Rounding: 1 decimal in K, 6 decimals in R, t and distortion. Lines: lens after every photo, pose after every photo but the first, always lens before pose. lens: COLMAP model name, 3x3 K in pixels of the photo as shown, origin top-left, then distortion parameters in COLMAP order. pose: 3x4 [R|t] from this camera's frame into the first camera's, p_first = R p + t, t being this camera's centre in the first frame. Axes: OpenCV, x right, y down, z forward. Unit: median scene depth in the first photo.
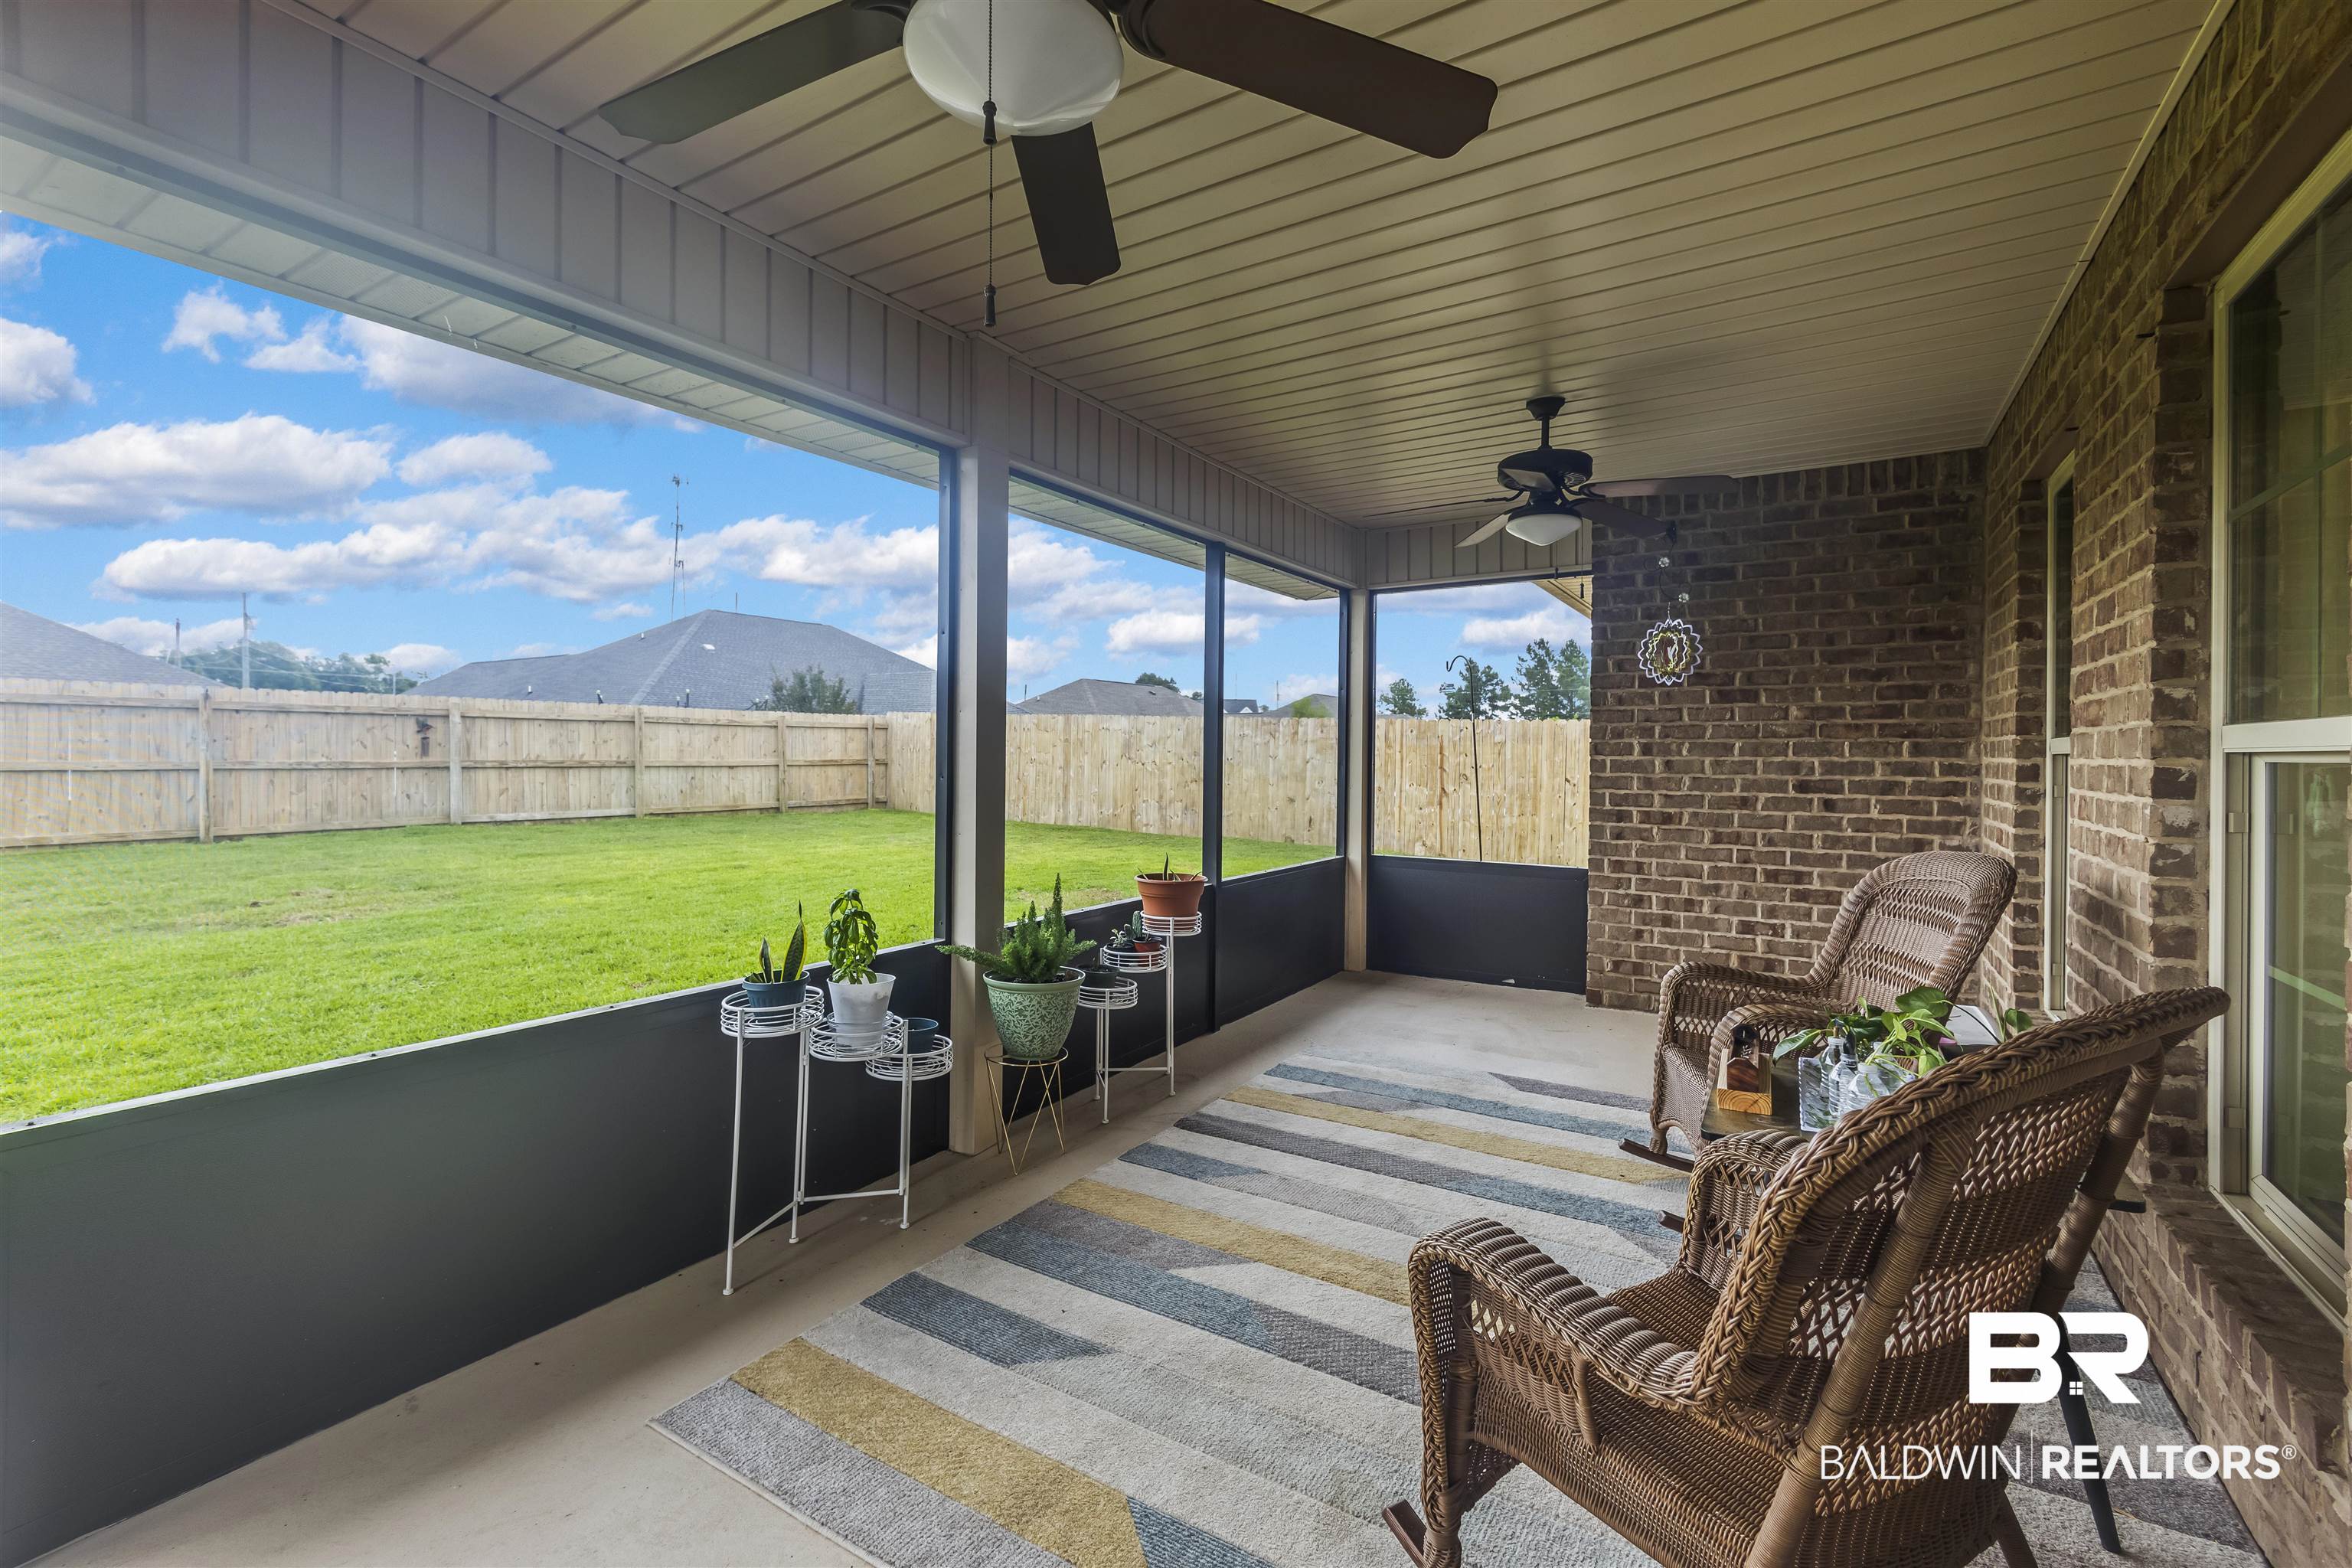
lens RADIAL K [[1020.9, 0, 1170.8], [0, 1020.9, 775.7], [0, 0, 1]] dist [-0.000011, 0.000017]
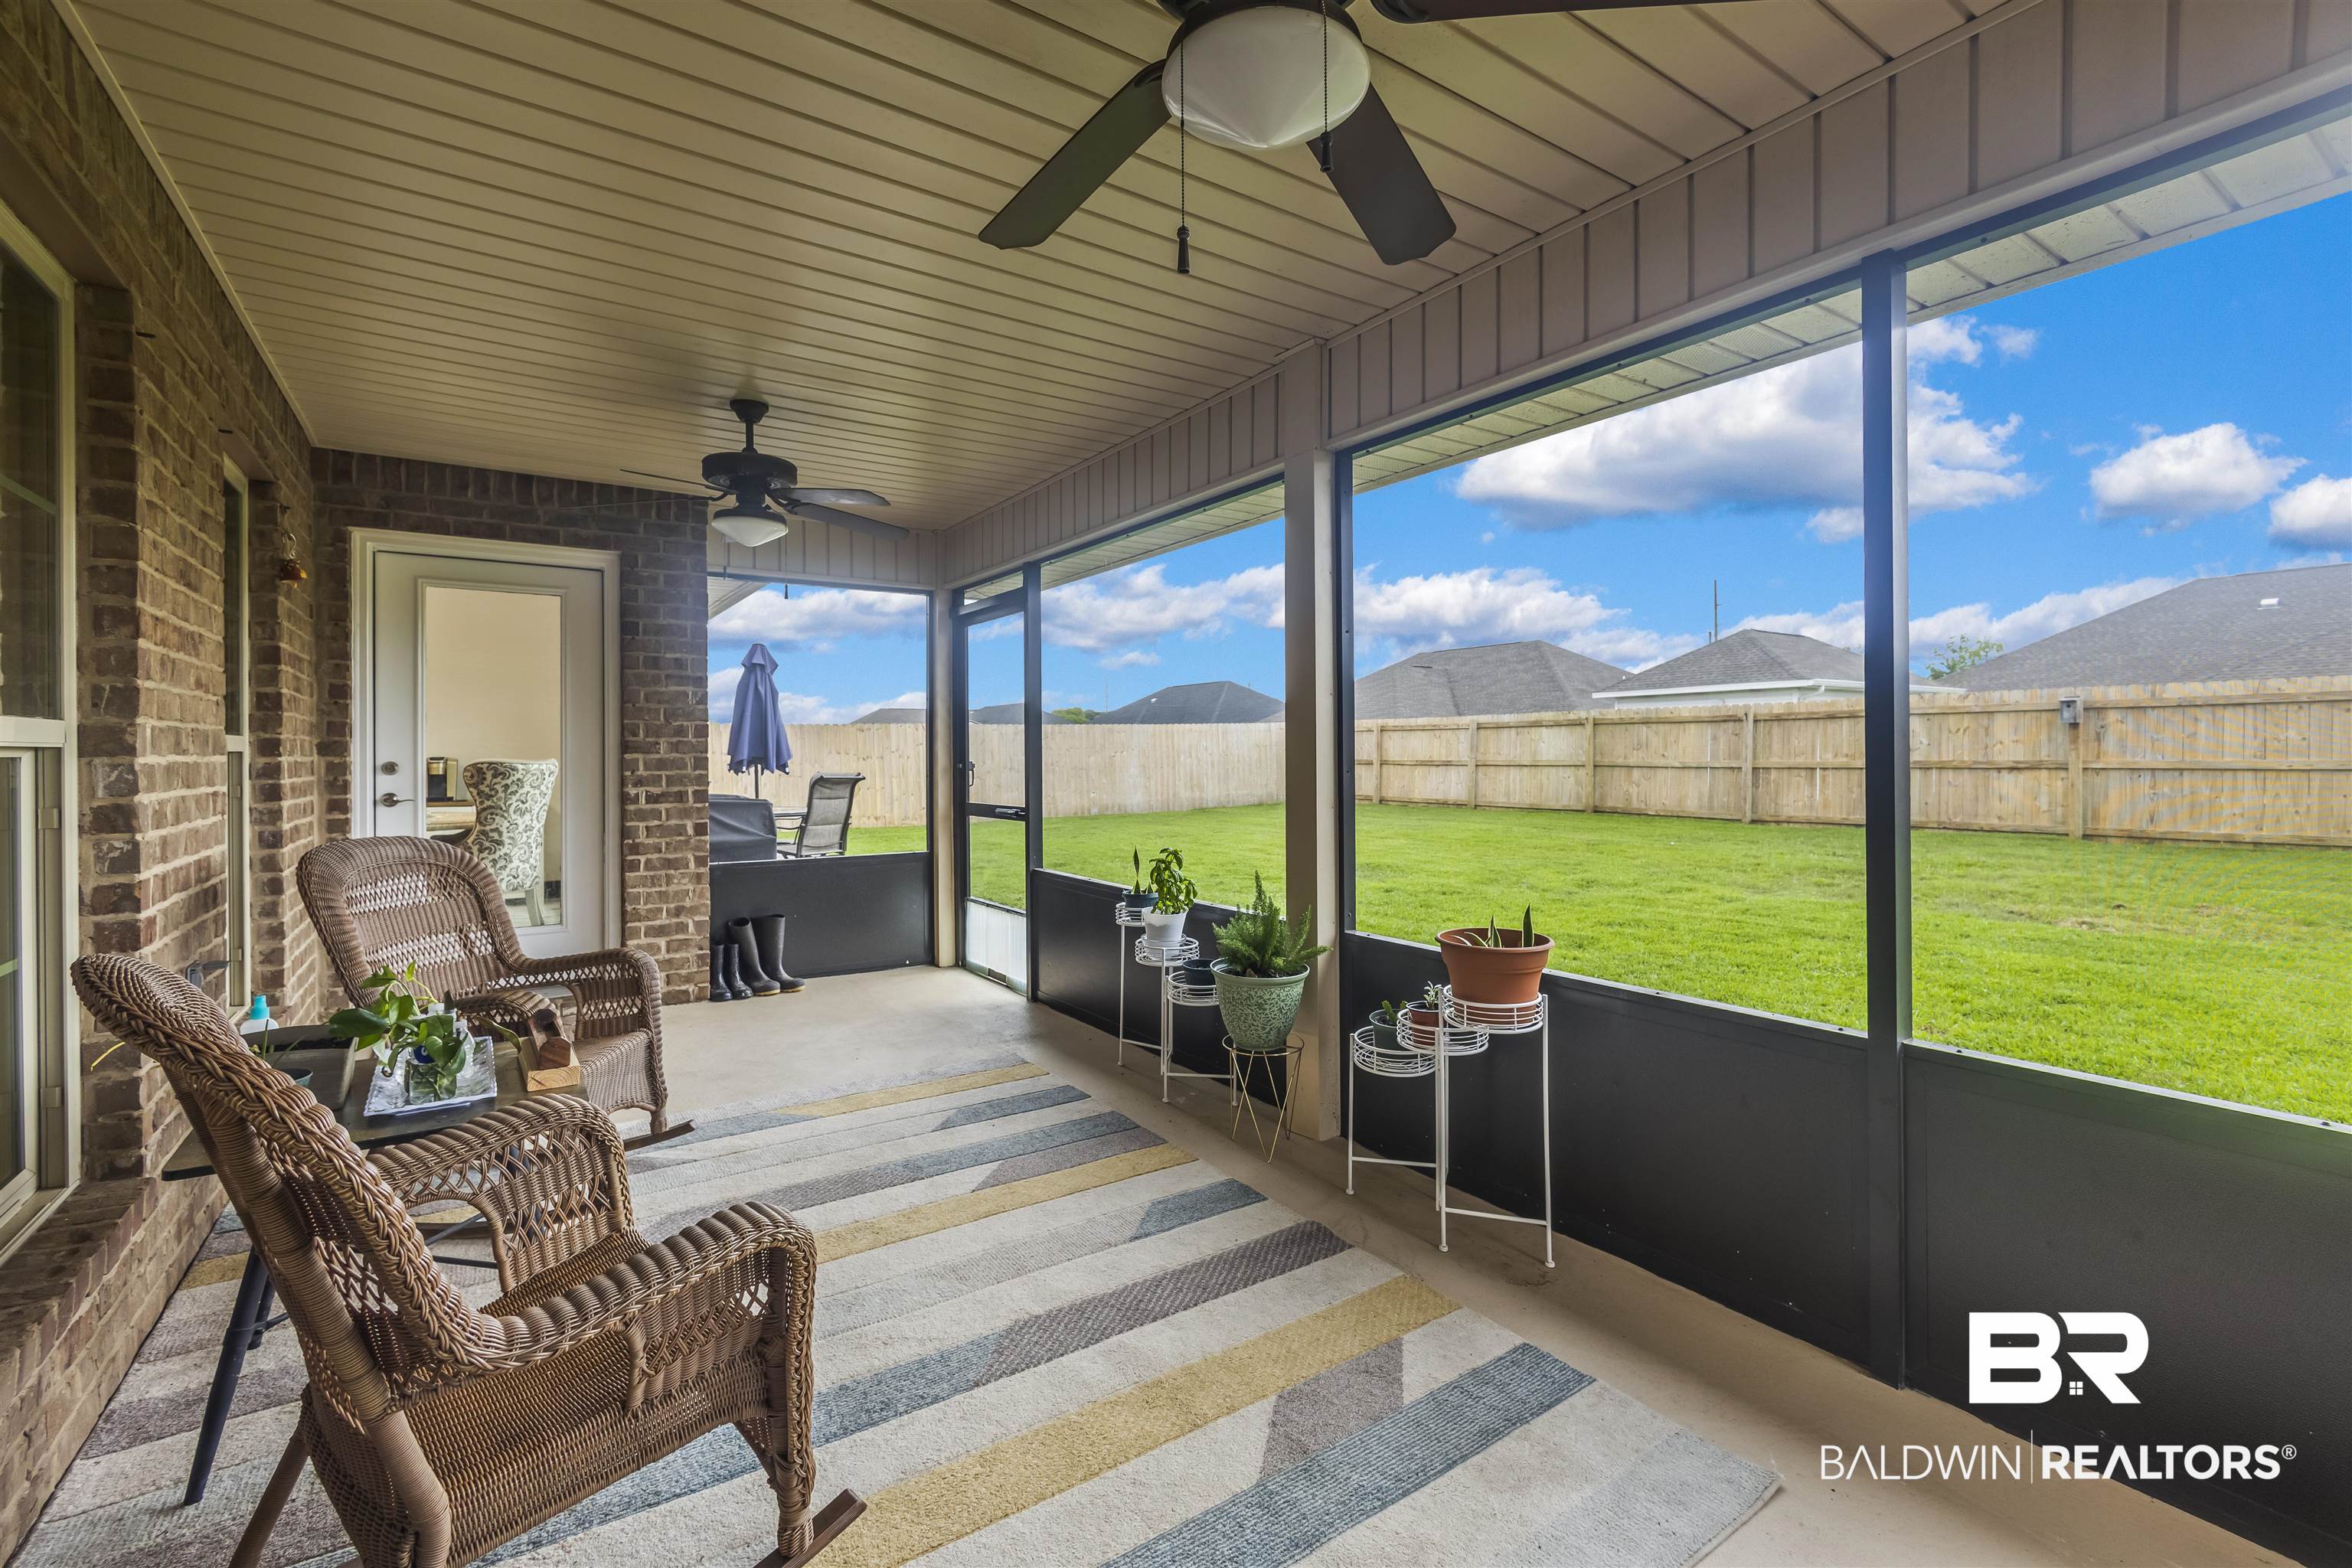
lens RADIAL K [[1020.9, 0, 1170.8], [0, 1020.9, 775.7], [0, 0, 1]] dist [-0.000011, 0.000017]
pose [[-0.406469, 0.017701, -0.913493, 0.755557], [-0.016103, 0.999518, 0.026533, -0.021703], [0.913523, 0.025495, -0.405988, 1.205059]]
